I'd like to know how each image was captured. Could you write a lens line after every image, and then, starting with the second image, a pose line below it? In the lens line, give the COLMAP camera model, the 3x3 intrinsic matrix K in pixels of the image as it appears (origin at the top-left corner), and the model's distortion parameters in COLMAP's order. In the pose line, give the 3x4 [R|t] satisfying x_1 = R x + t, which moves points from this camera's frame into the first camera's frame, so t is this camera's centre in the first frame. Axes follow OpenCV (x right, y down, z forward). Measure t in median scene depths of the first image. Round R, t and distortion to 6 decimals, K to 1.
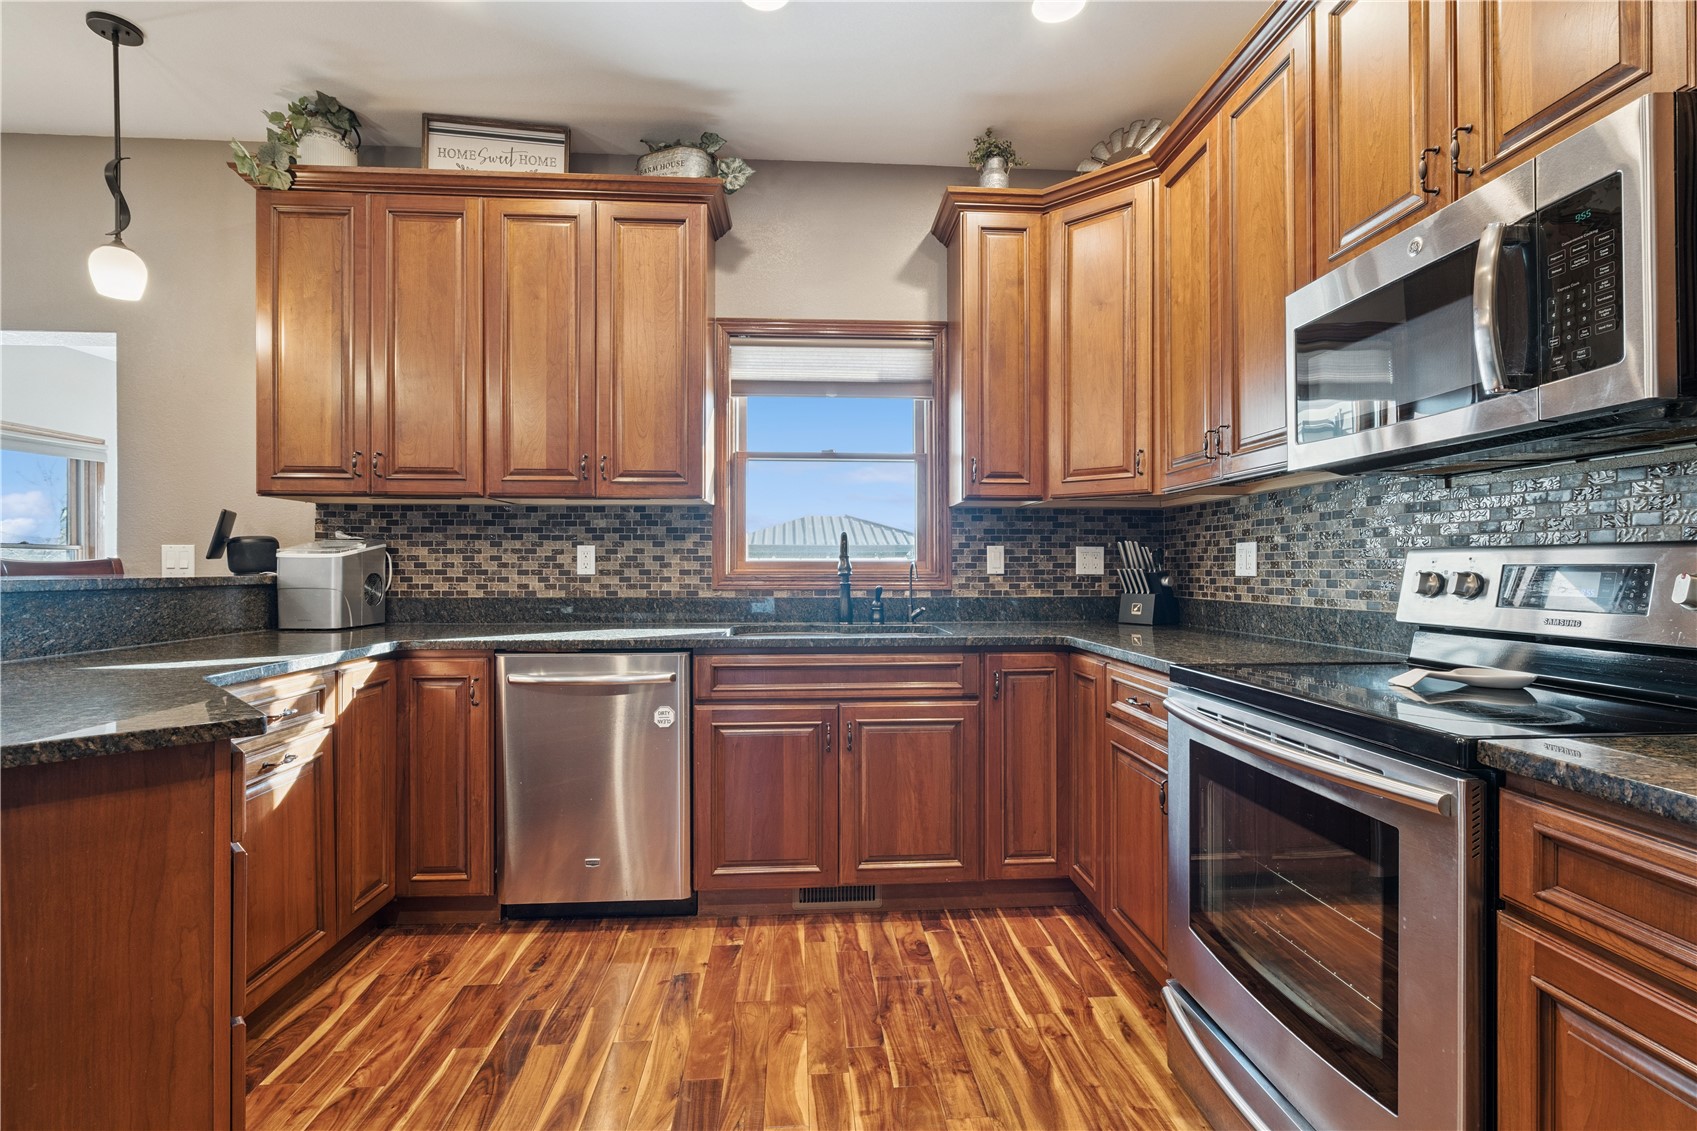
lens RADIAL K [[765.6, 0, 854.4], [0, 765.6, 564.6], [0, 0, 1]] dist [-0.004195, 0.000211]
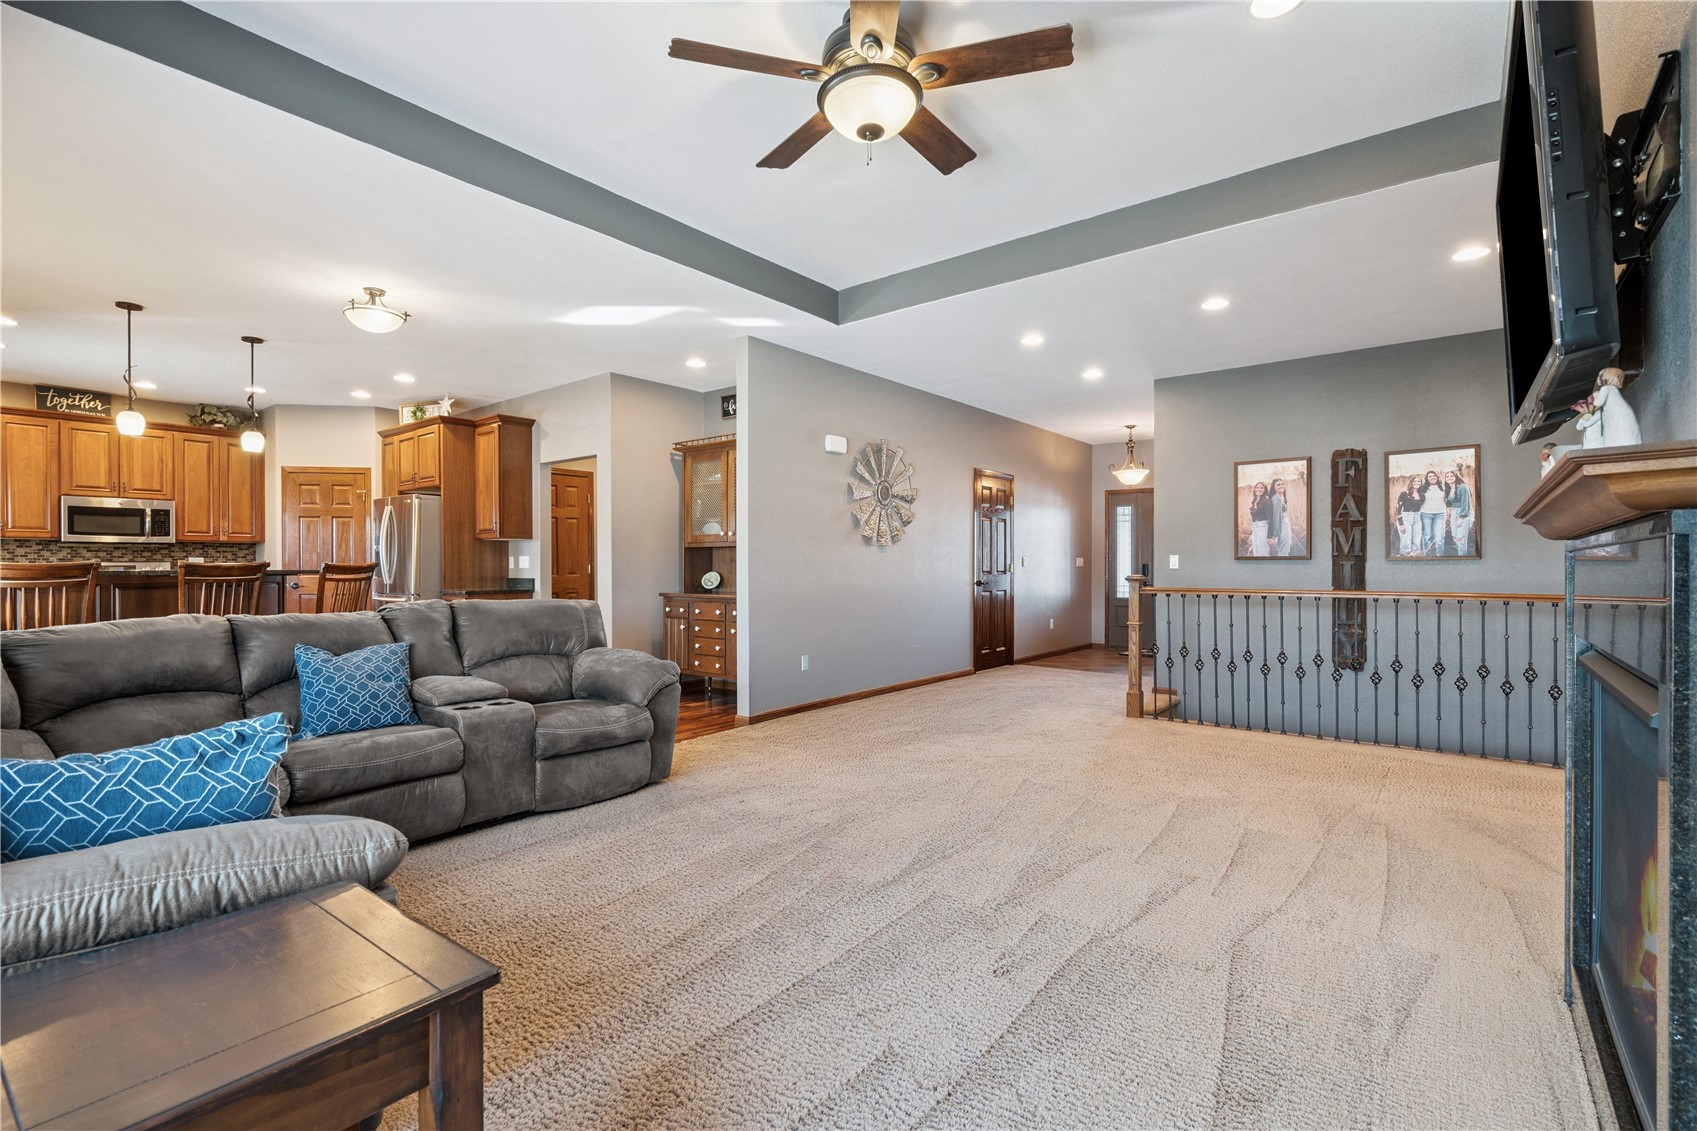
lens RADIAL K [[770.5, 0, 853.9], [0, 770.5, 568.1], [0, 0, 1]] dist [-0.001360, 0.001393]
pose [[-0.738580, -0.001806, 0.674164, -3.133827], [-0.000432, 0.999997, 0.002205, 0.002211], [-0.674166, 0.001337, -0.738579, 0.739975]]
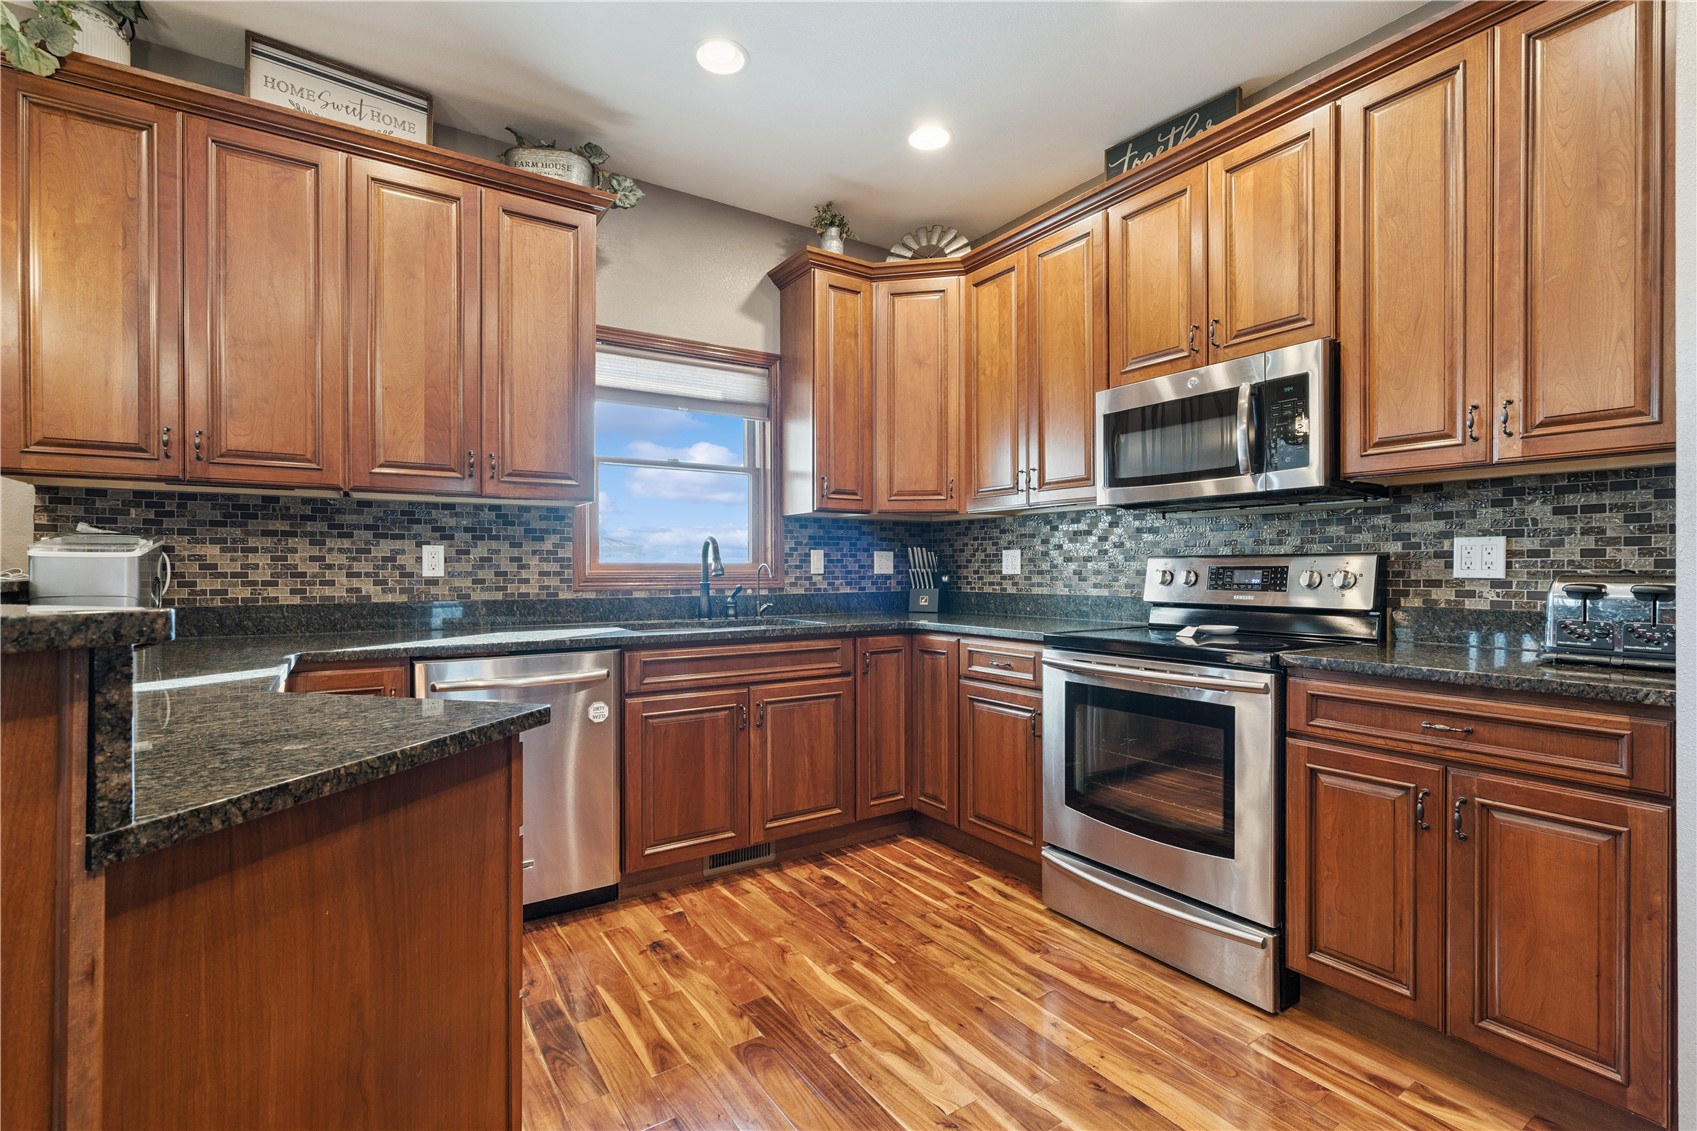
lens RADIAL K [[770.5, 0, 853.9], [0, 770.5, 568.1], [0, 0, 1]] dist [-0.001360, 0.001393]
pose [[0.869378, -0.001602, 0.494144, -0.395958], [0.000062, 0.999995, 0.003133, -0.000241], [-0.494147, -0.002694, 0.869374, -0.070494]]
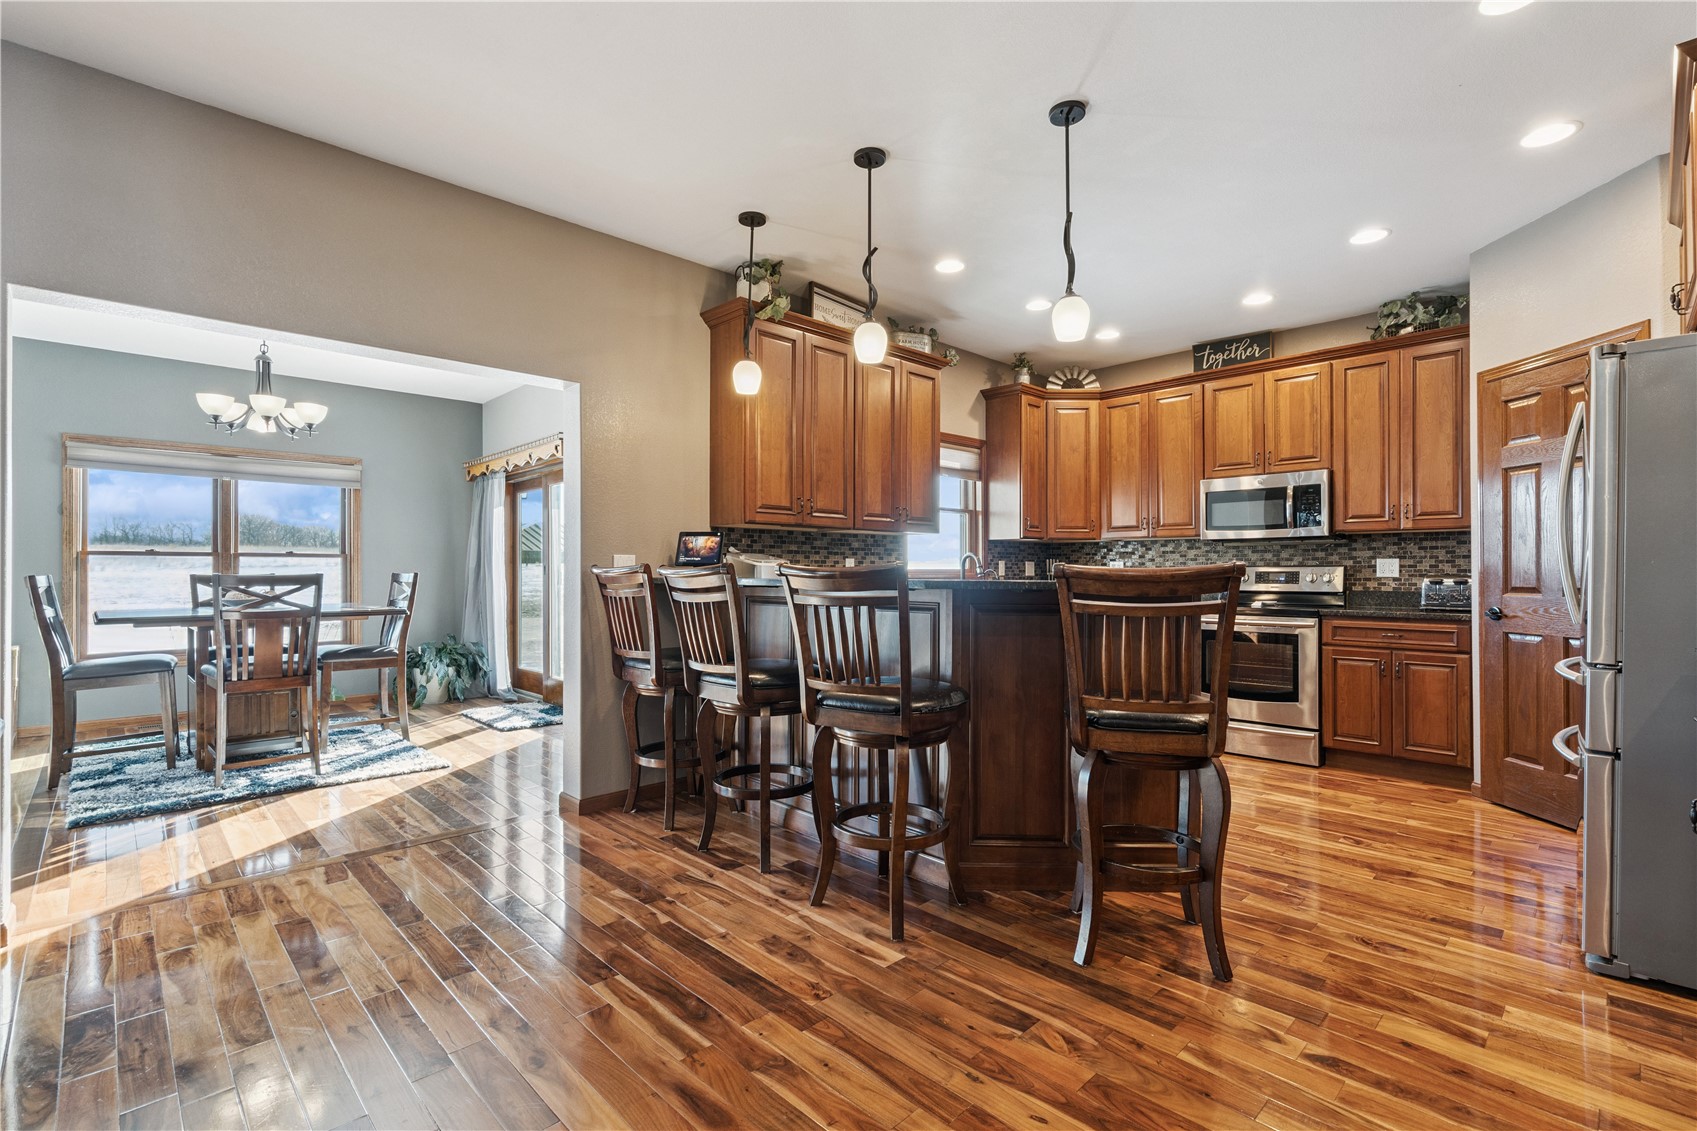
lens RADIAL K [[770.5, 0, 853.9], [0, 770.5, 568.1], [0, 0, 1]] dist [-0.001360, 0.001393]
pose [[0.762848, 0.003516, 0.646569, -1.488566], [-0.002218, 0.999994, -0.002820, -0.000415], [-0.646574, 0.000717, 0.762851, -0.251546]]
